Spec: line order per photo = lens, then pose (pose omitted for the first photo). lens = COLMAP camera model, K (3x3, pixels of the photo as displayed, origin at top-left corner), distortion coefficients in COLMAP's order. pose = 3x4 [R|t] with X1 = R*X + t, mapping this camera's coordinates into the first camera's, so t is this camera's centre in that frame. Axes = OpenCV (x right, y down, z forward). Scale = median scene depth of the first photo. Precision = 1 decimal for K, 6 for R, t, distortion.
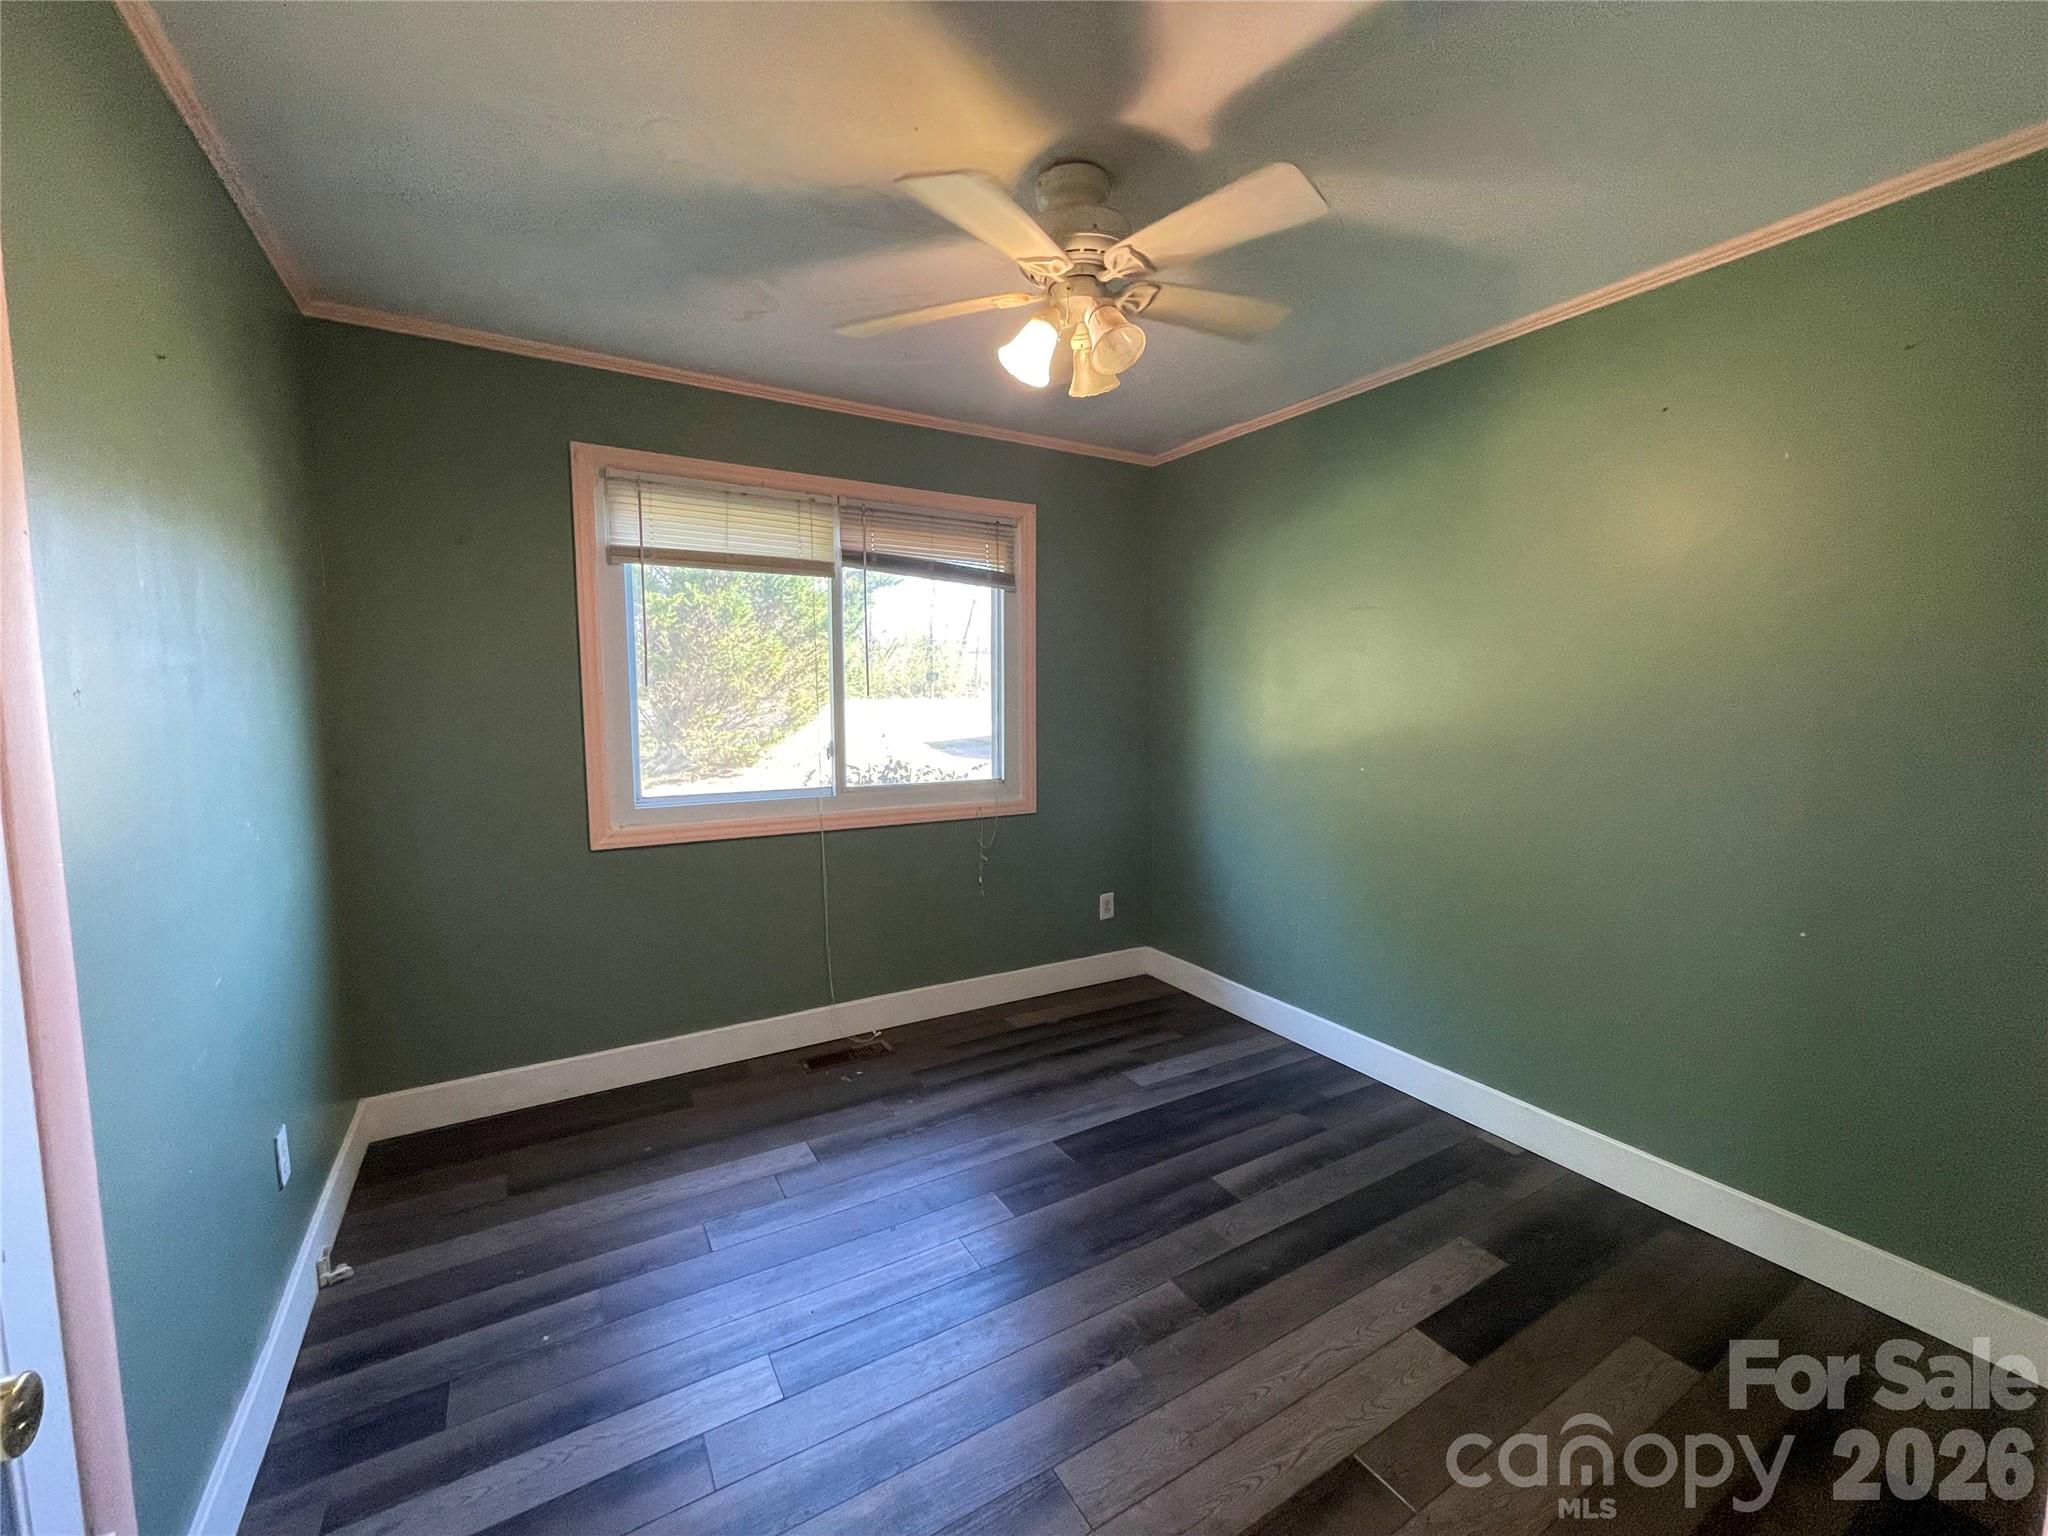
lens RADIAL K [[824.3, 0, 1030.5], [0, 824.3, 767.8], [0, 0, 1]] dist [-0.006024, 0.000114]
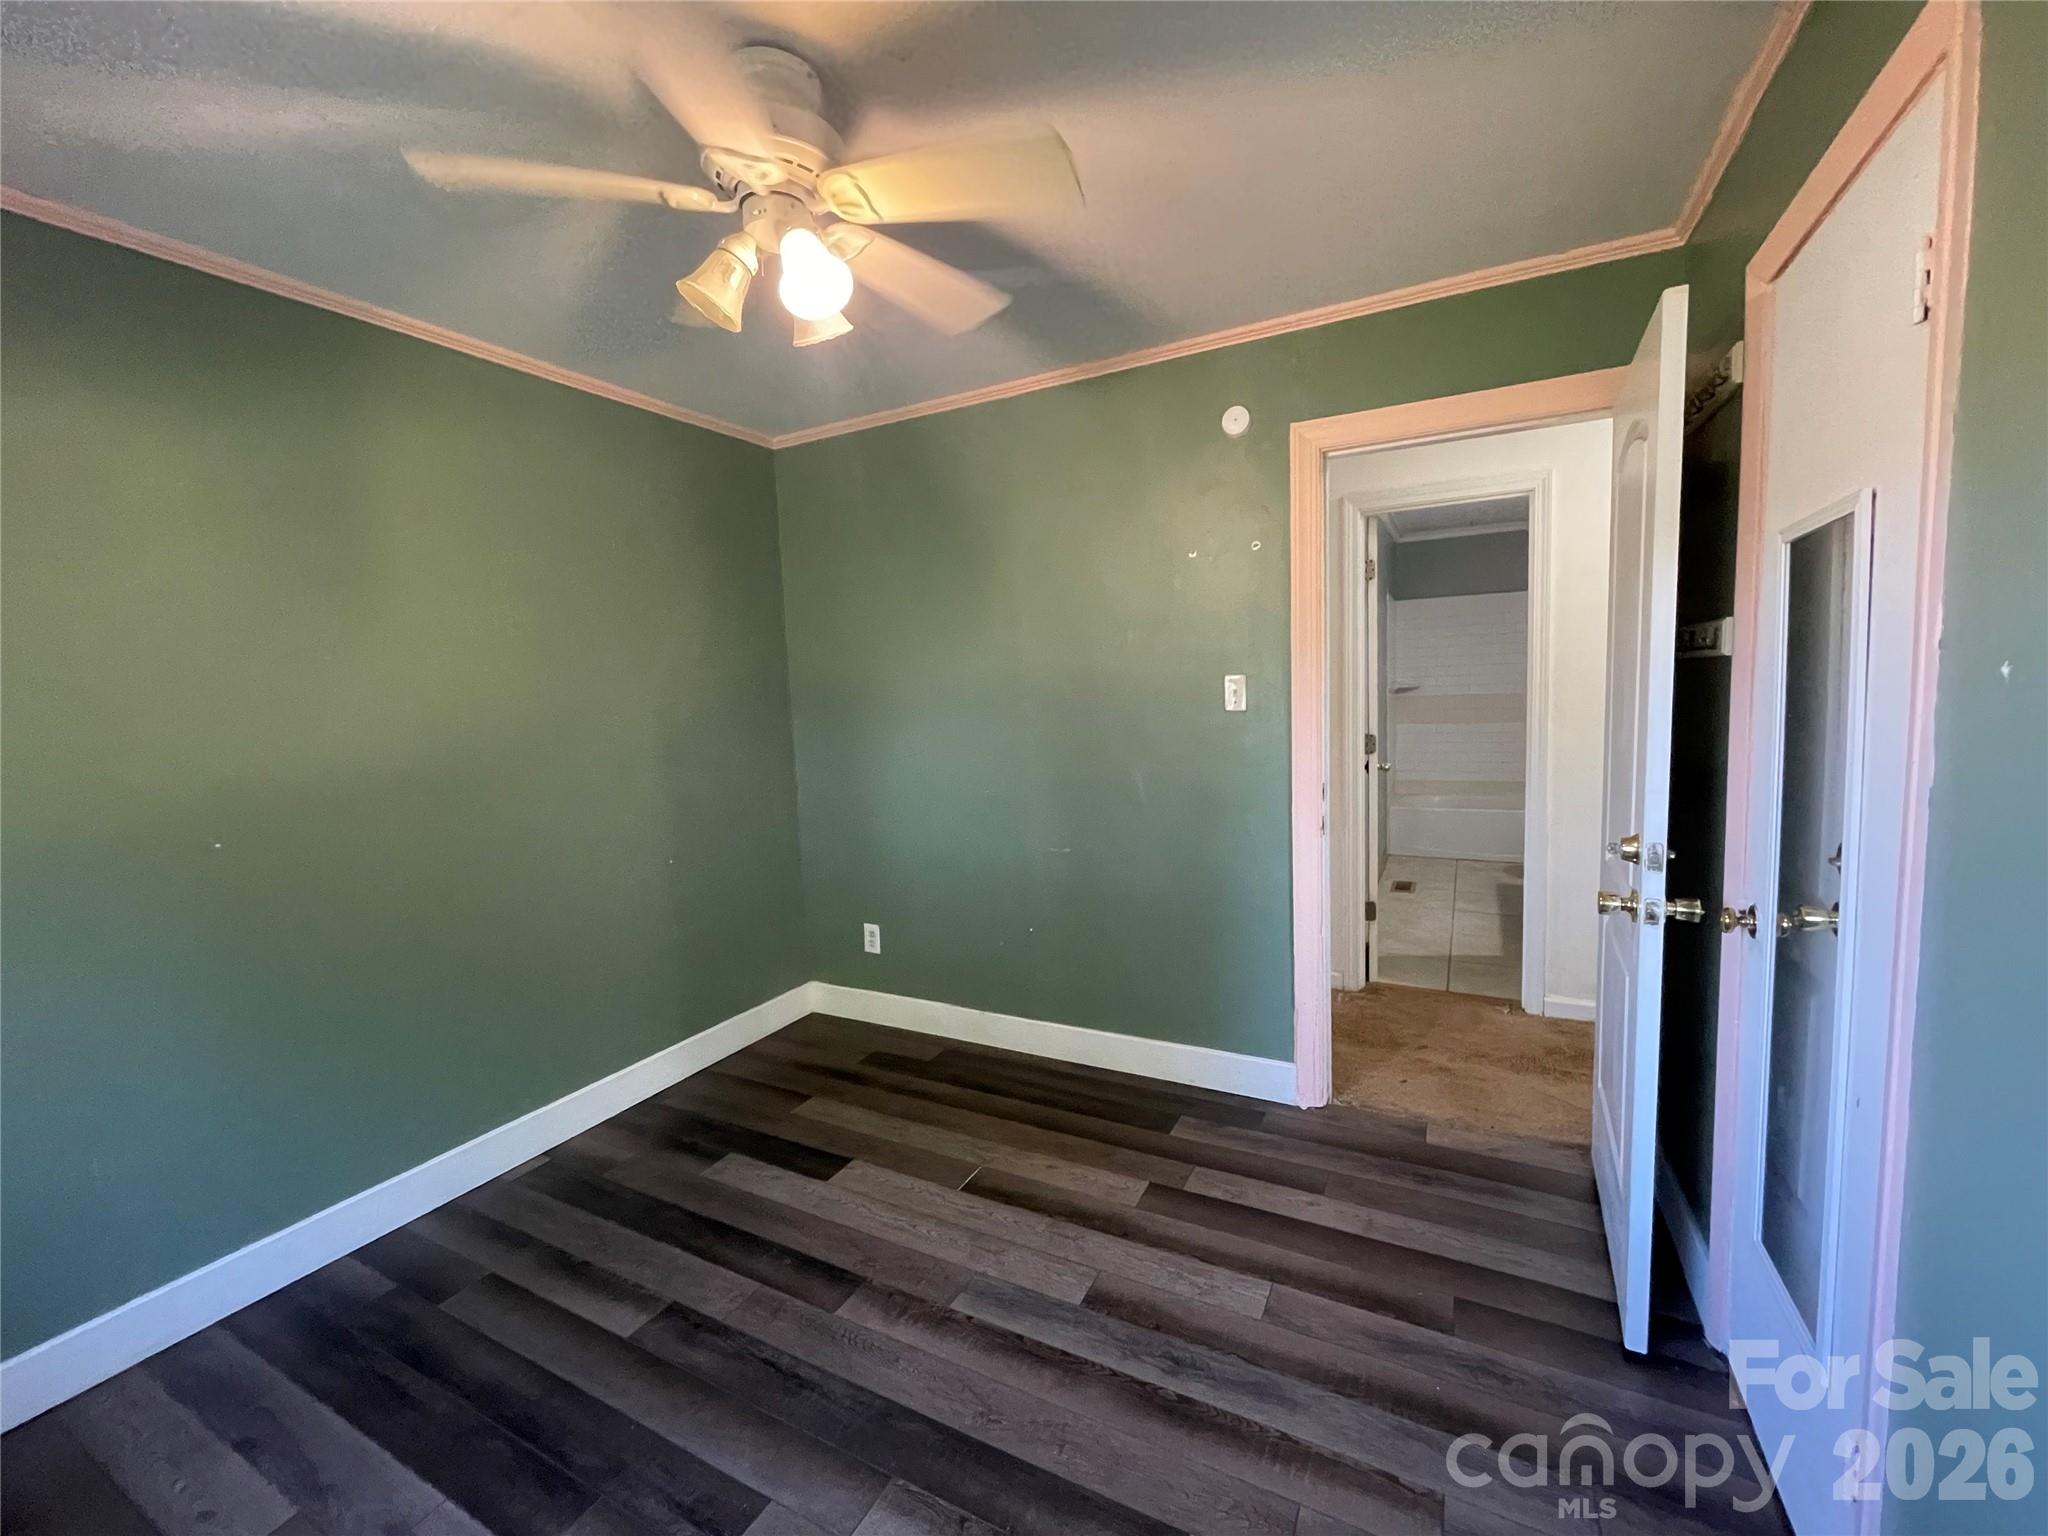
lens RADIAL K [[824.3, 0, 1024.4], [0, 824.3, 772.0], [0, 0, 1]] dist [-0.006024, 0.000114]
pose [[-0.517972, -0.056713, 0.853515, -0.561899], [0.126978, 0.981647, 0.142286, -0.076822], [-0.845921, 0.182078, -0.501264, 0.915187]]
